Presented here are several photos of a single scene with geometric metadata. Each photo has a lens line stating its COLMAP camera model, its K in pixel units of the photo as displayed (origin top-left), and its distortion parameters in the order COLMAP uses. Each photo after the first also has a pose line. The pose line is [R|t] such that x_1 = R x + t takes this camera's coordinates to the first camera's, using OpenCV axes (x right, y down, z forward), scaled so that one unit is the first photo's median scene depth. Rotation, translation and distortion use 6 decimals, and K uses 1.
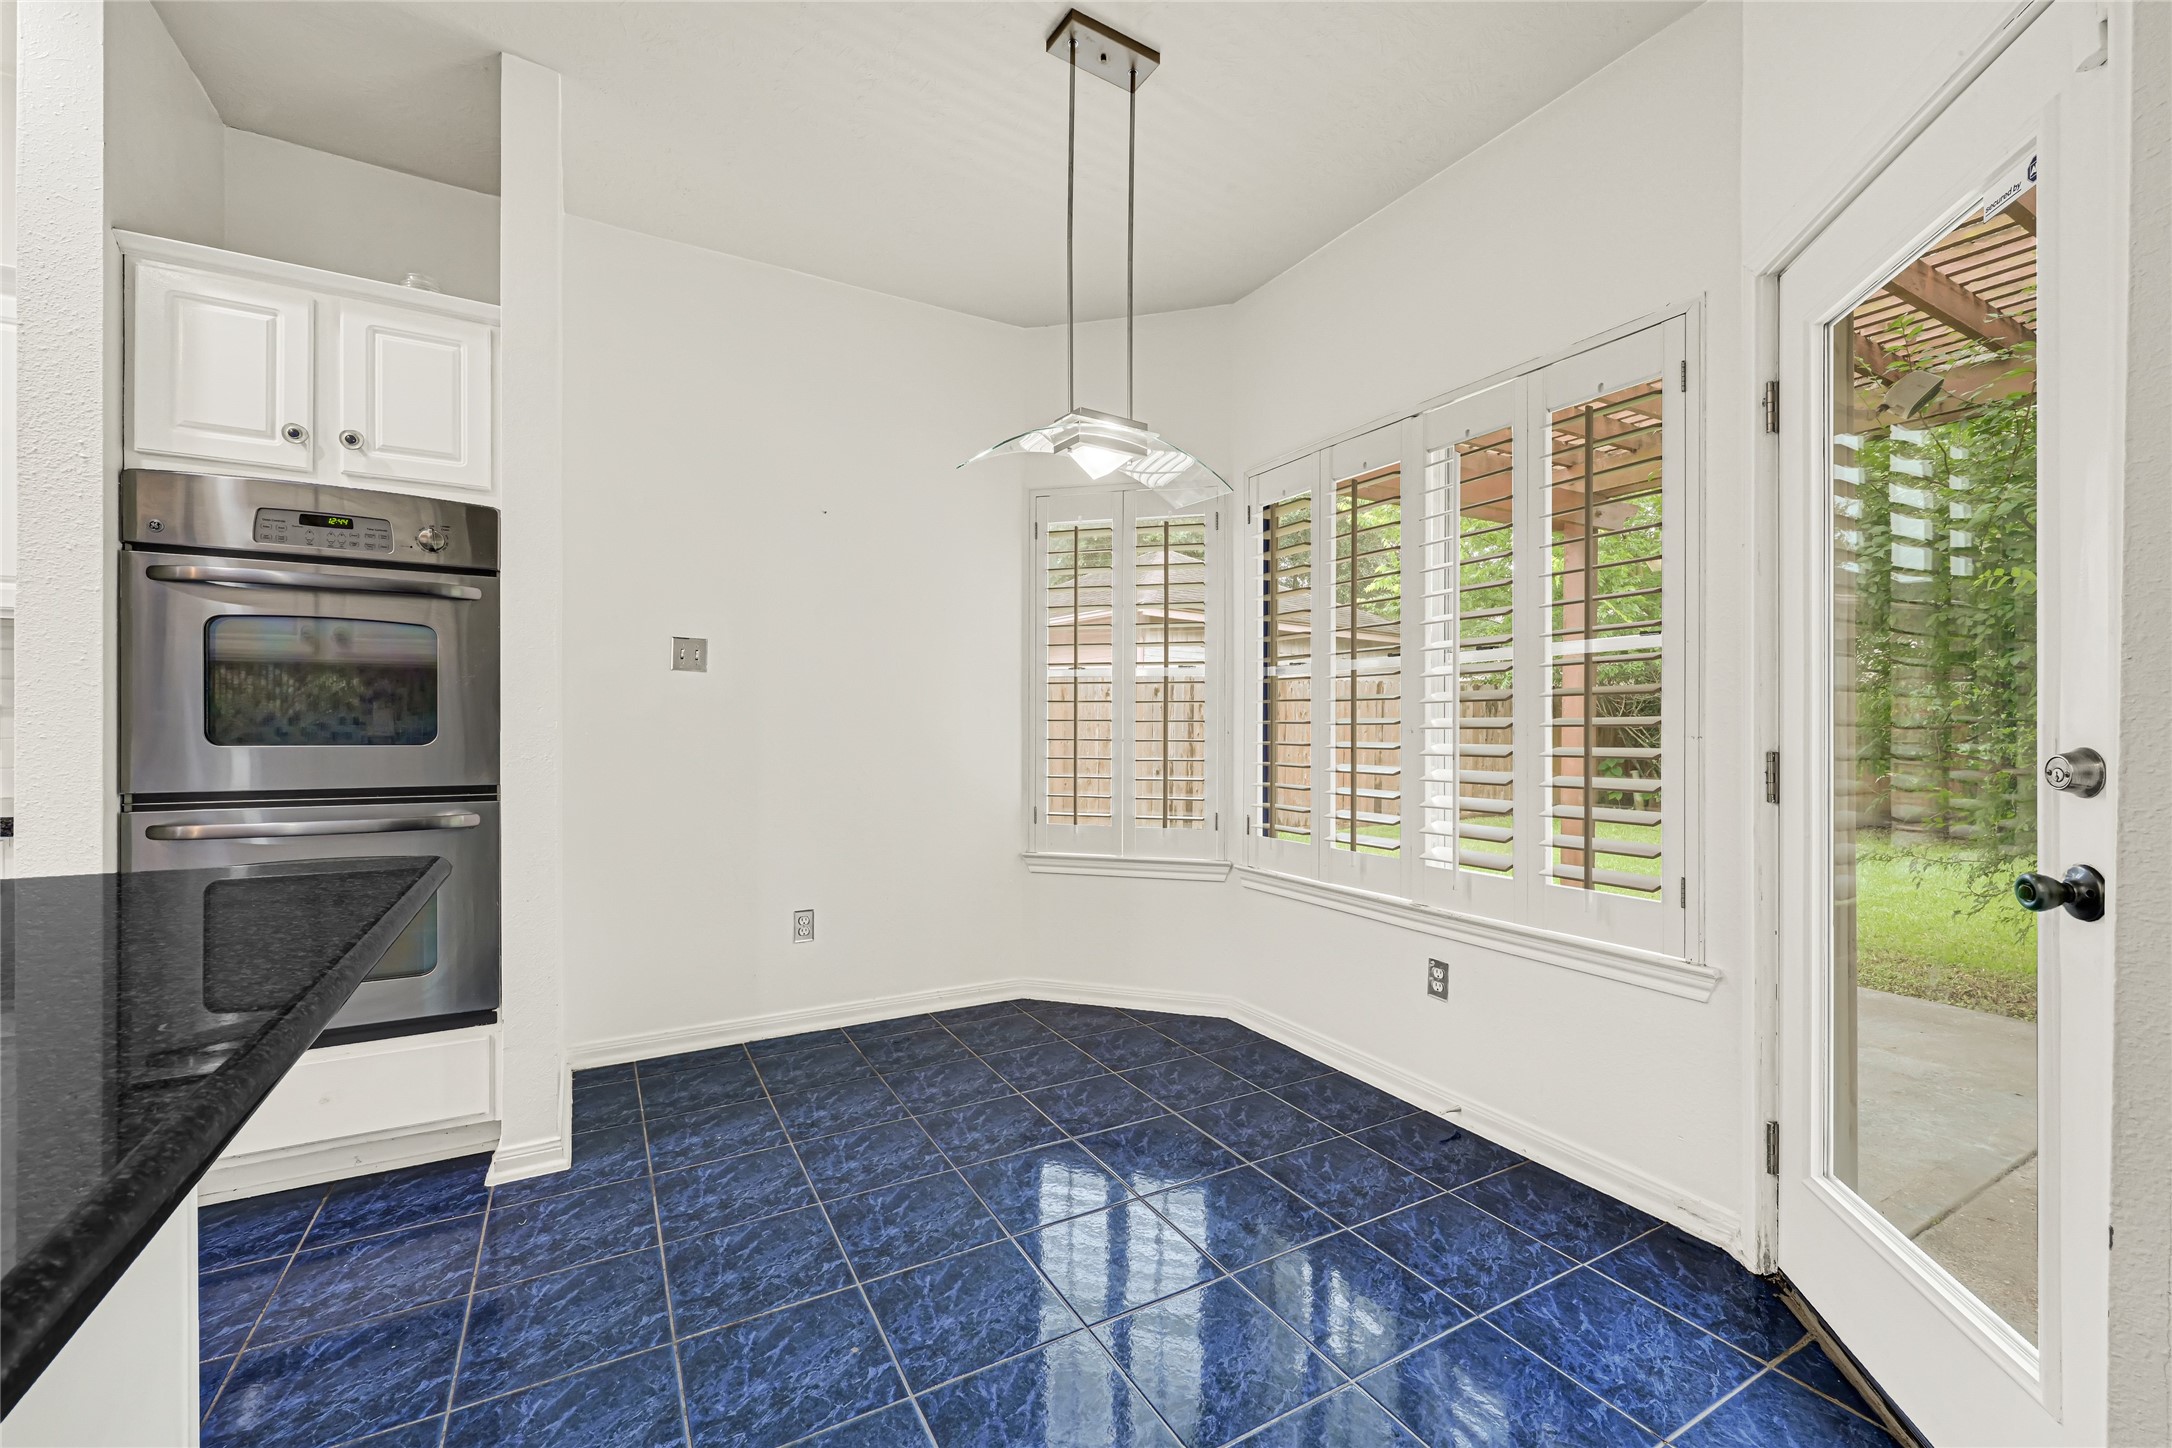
lens RADIAL K [[878.7, 0, 1078.3], [0, 878.7, 718.6], [0, 0, 1]] dist [-0.000182, -0.000036]
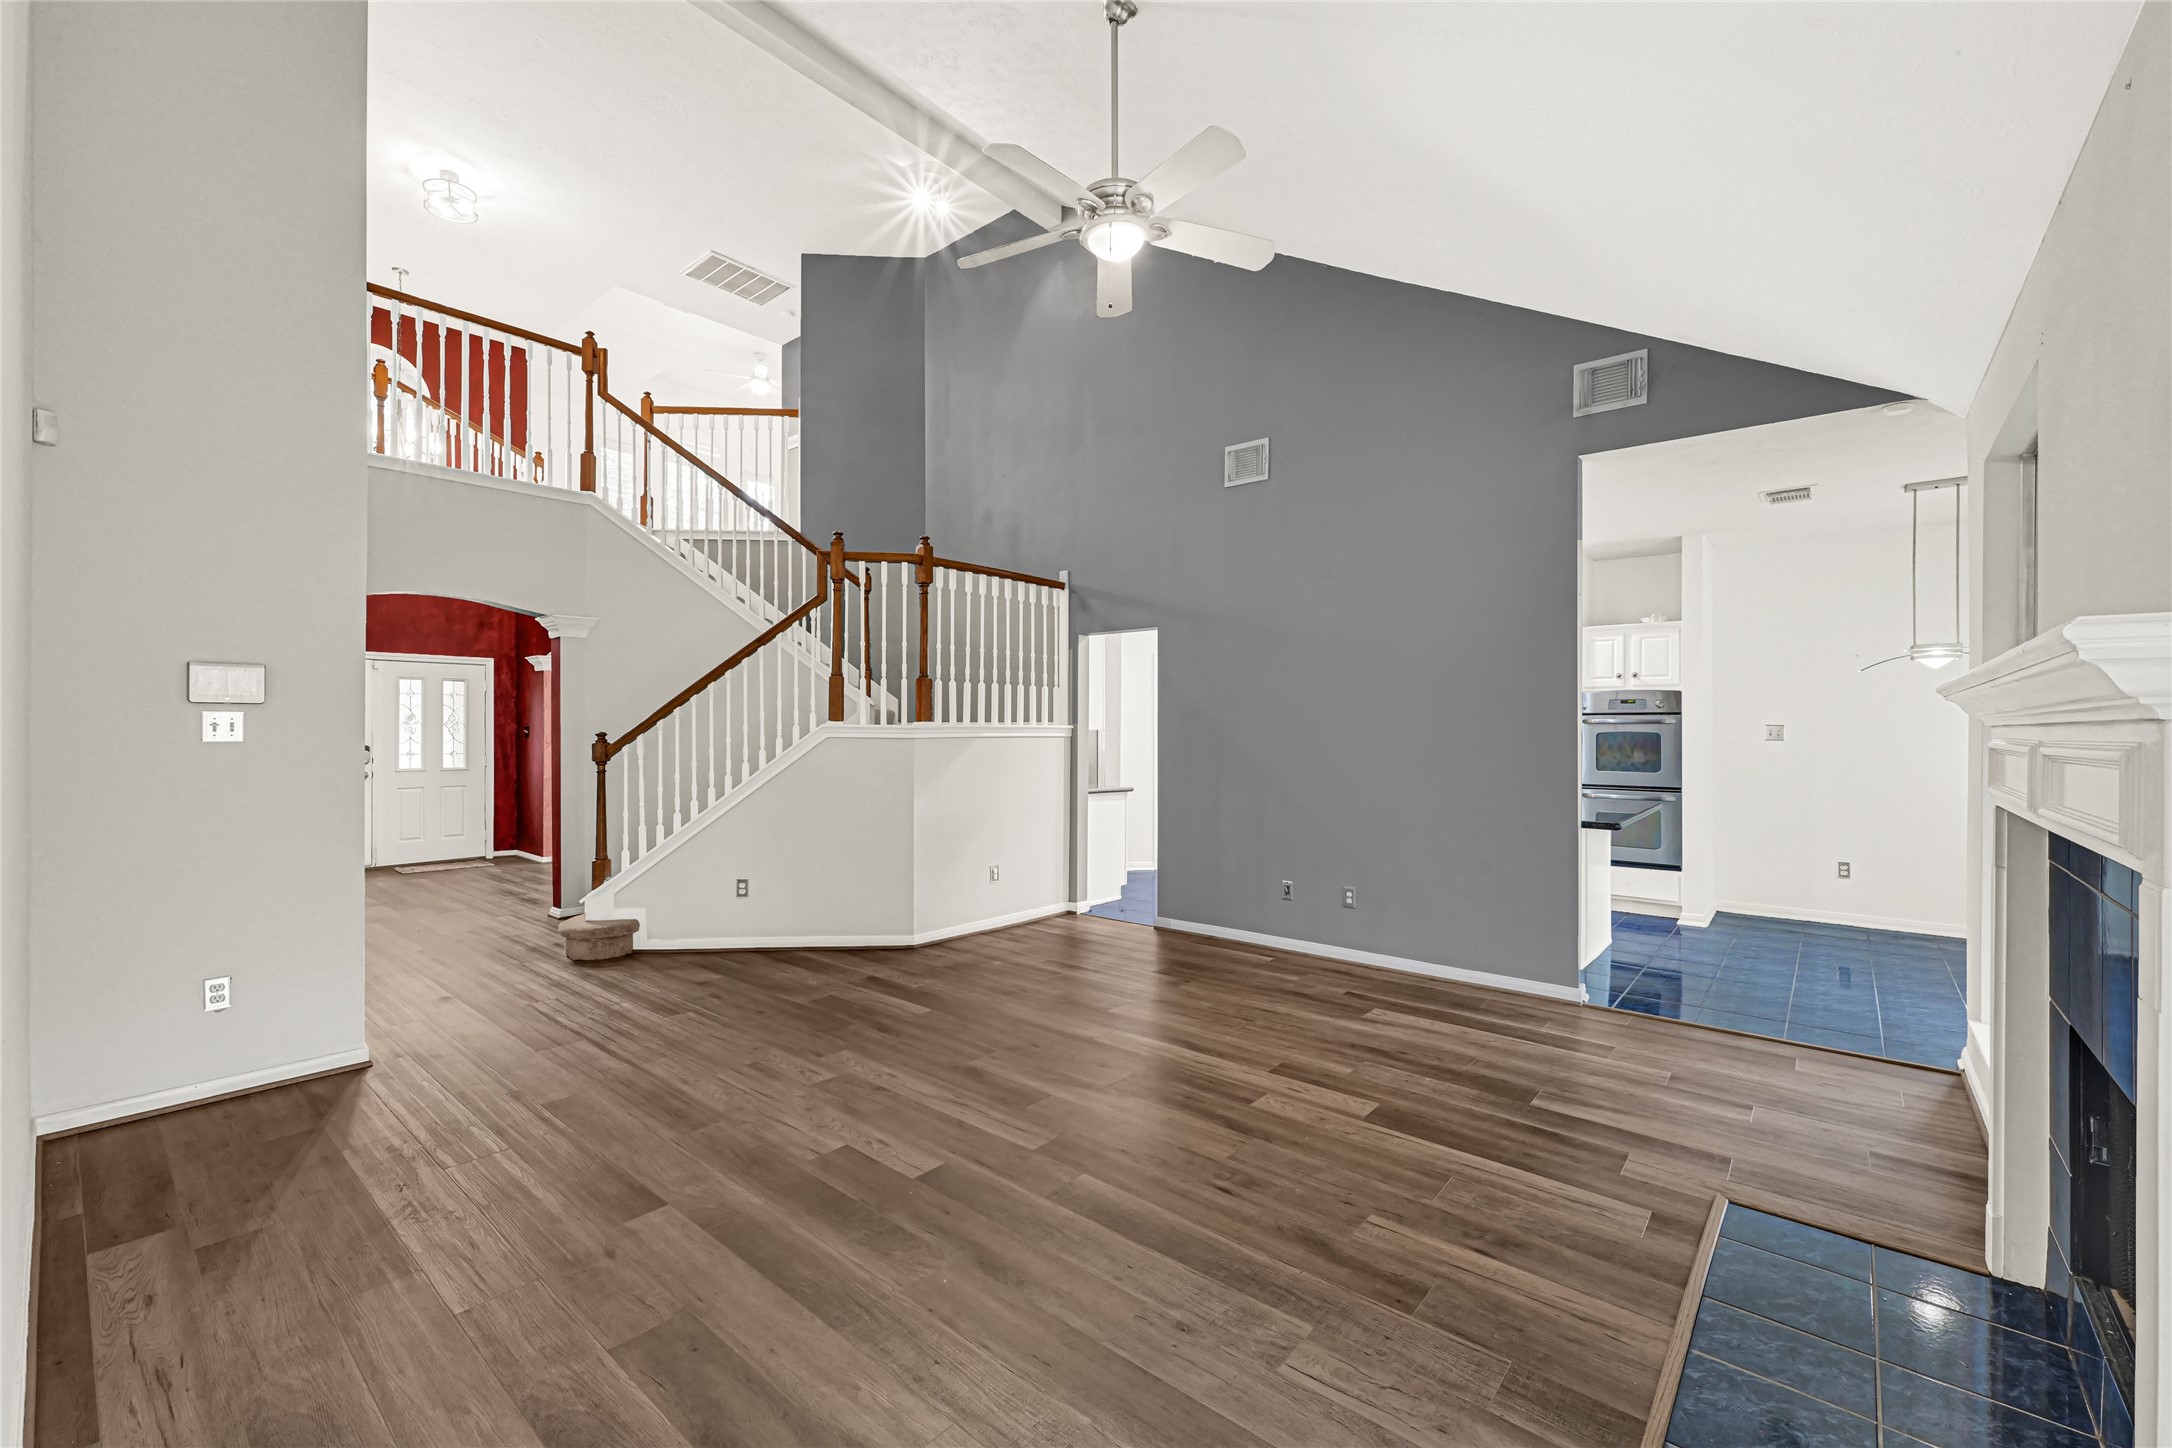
lens RADIAL K [[878.7, 0, 1091.8], [0, 878.7, 726.5], [0, 0, 1]] dist [-0.000182, -0.000036]
pose [[0.352589, -0.006819, -0.935753, 1.096385], [0.002736, 0.999977, -0.006256, -0.091370], [0.935774, -0.000354, 0.352599, -1.480119]]
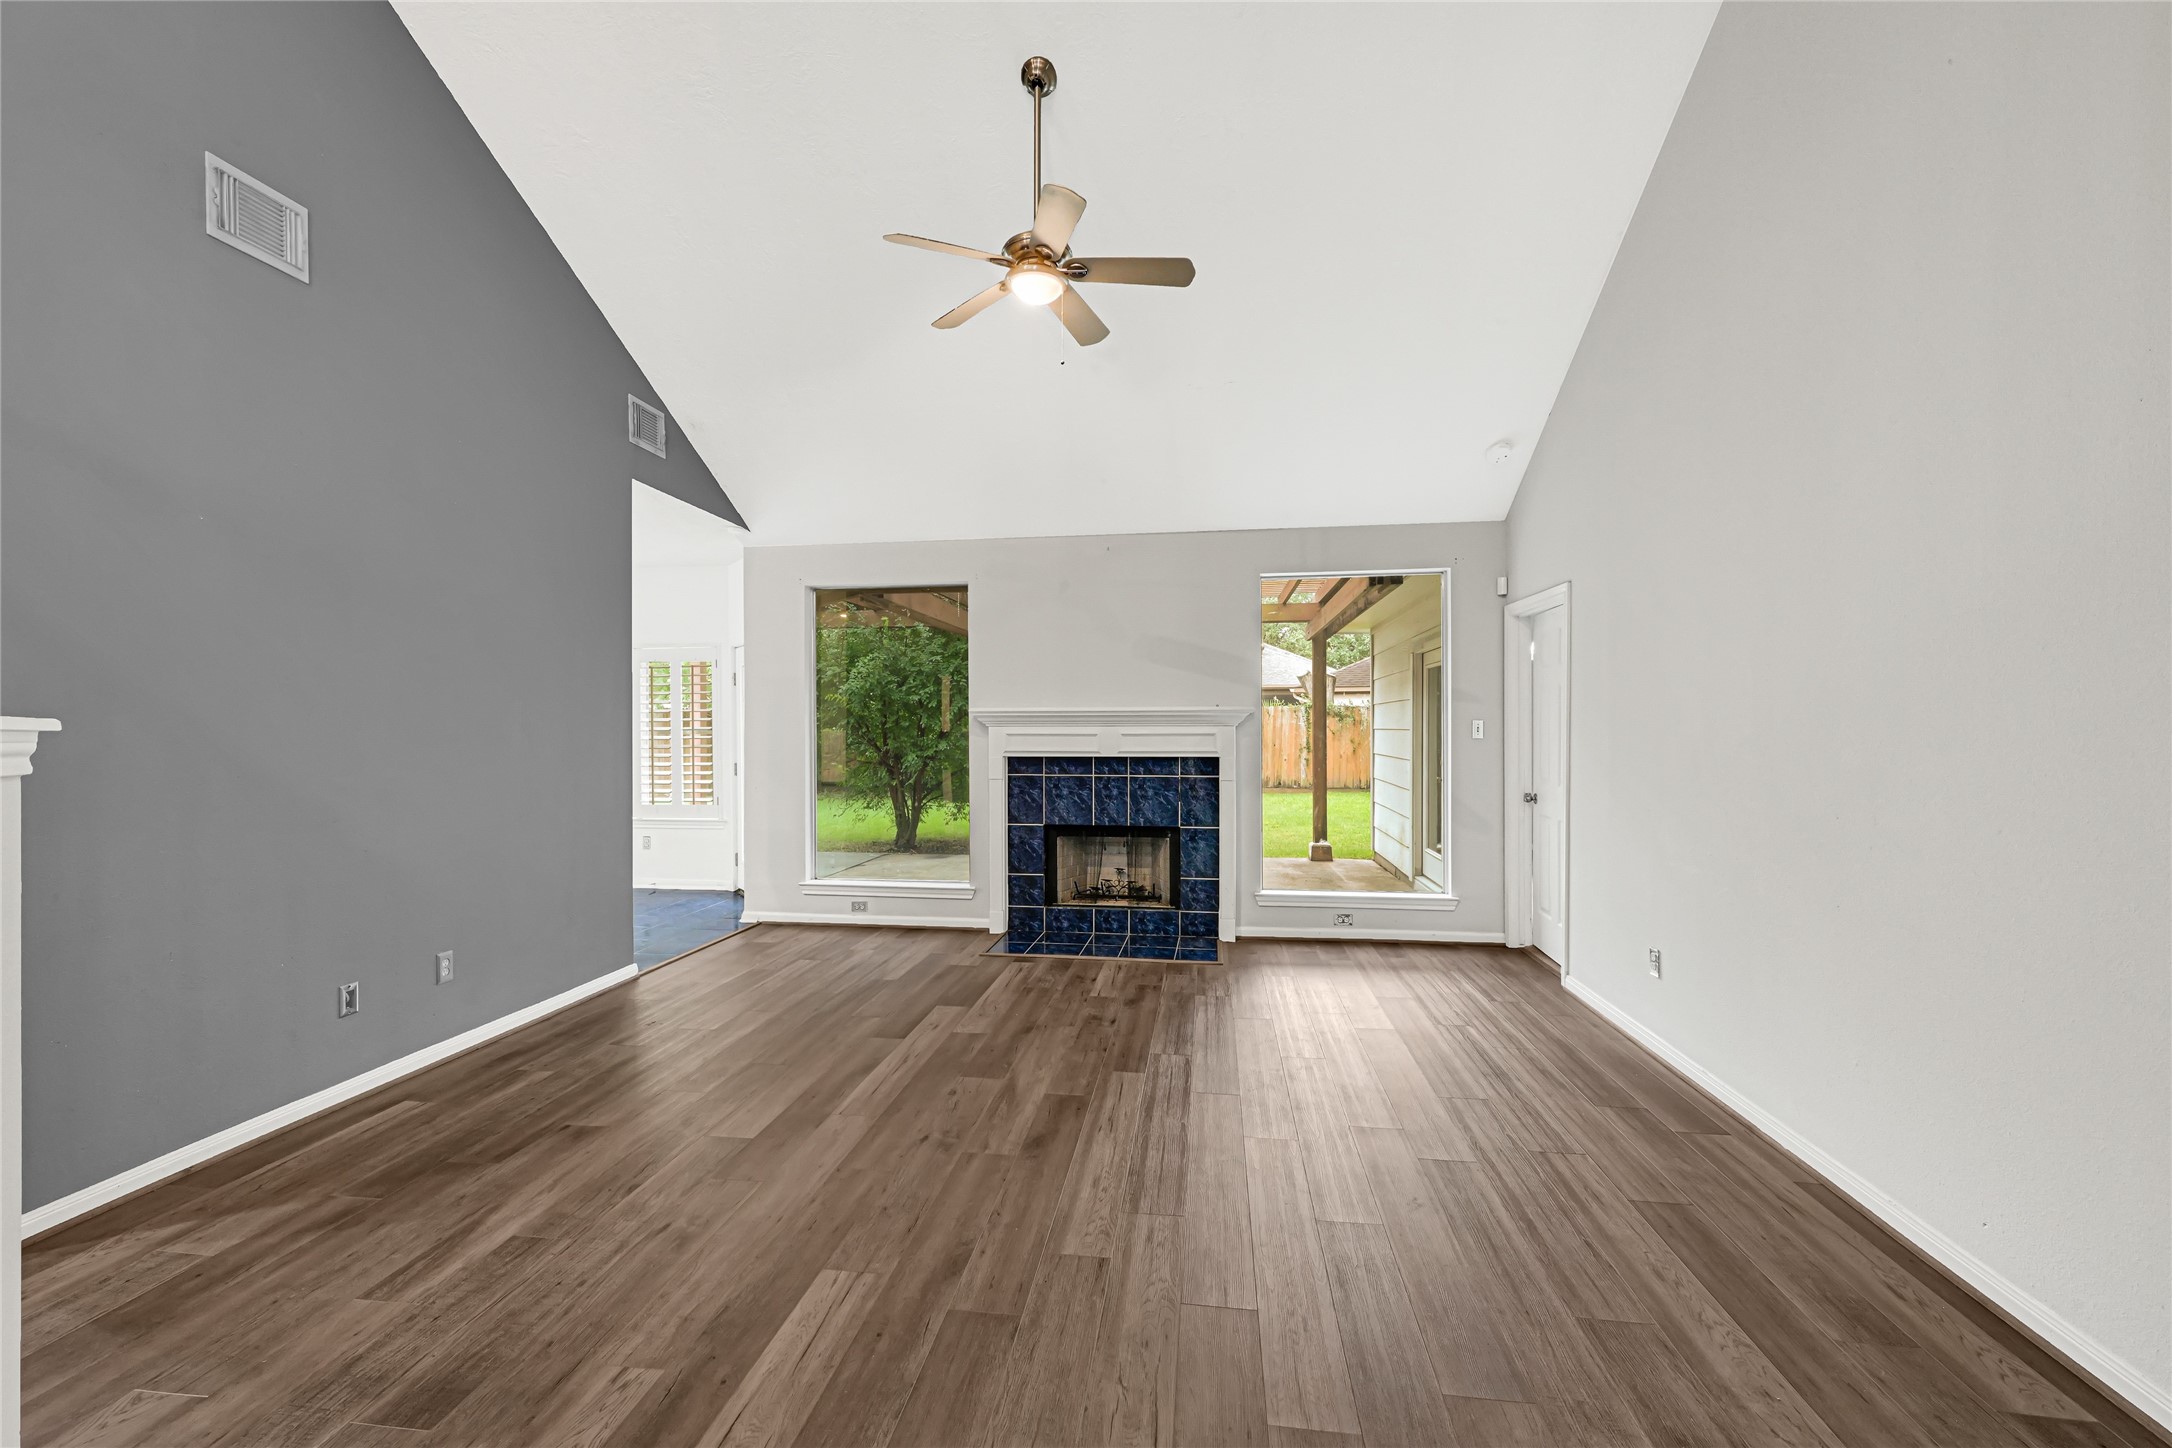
lens RADIAL K [[878.7, 0, 1089.4], [0, 878.7, 733.5], [0, 0, 1]] dist [-0.000182, -0.000036]
pose [[0.605020, -0.011578, 0.796126, -2.094358], [0.002439, 0.999917, 0.012689, -0.111083], [-0.796206, -0.005736, 0.604998, -2.102438]]
